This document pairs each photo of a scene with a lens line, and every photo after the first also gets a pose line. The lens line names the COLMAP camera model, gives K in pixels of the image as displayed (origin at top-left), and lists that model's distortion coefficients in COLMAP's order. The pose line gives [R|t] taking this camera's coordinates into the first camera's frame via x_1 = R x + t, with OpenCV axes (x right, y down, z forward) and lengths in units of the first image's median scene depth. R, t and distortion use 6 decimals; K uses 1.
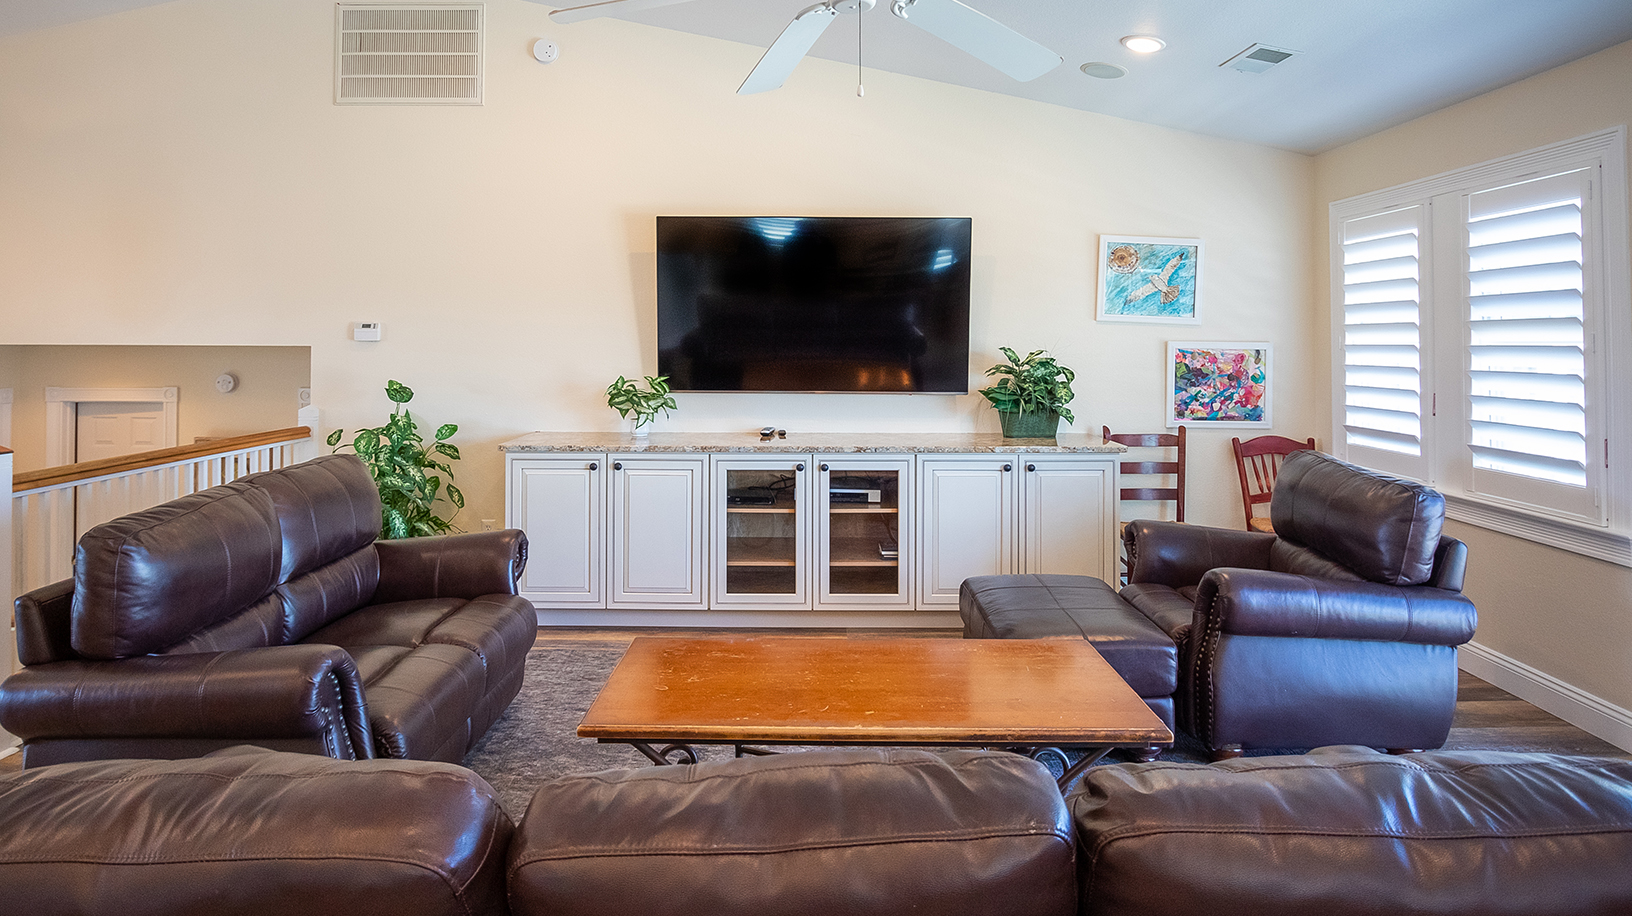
lens RADIAL K [[960.1, 0, 813.1], [0, 960.1, 345.2], [0, 0, 1]] dist [-0.005699, -0.001204]
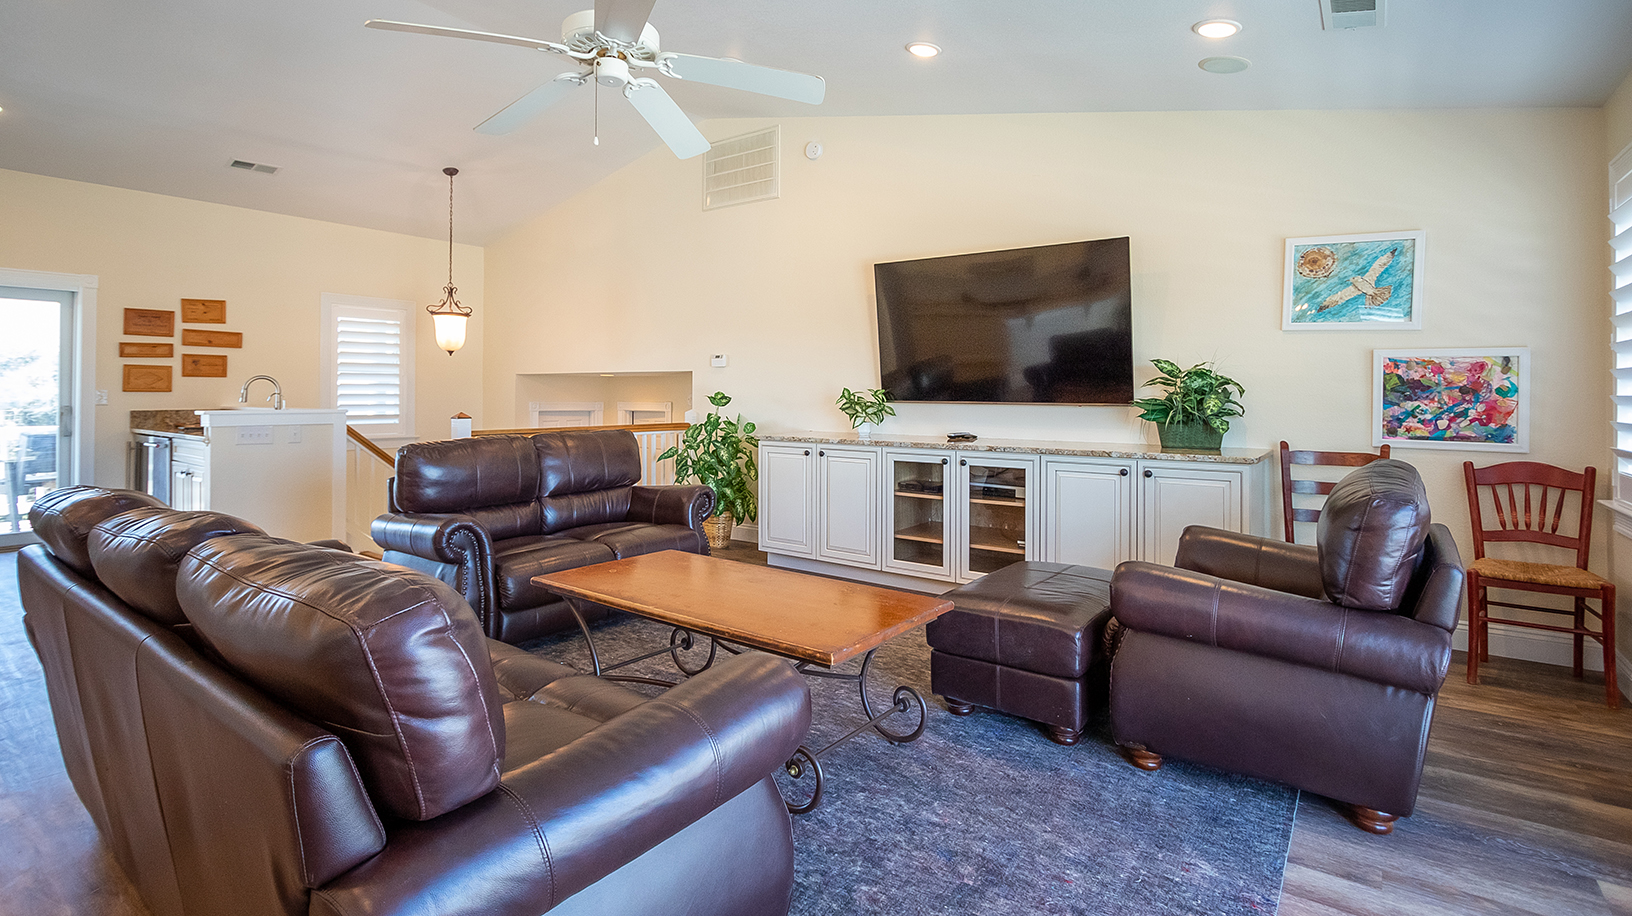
lens RADIAL K [[791.5, 0, 815.8], [0, 791.5, 400.4], [0, 0, 1]] dist [-0.003293, -0.000386]
pose [[0.802308, 0.006183, -0.596878, 0.394697], [-0.003410, 0.999978, 0.005775, 0.040835], [0.596901, -0.002598, 0.802311, 0.101336]]
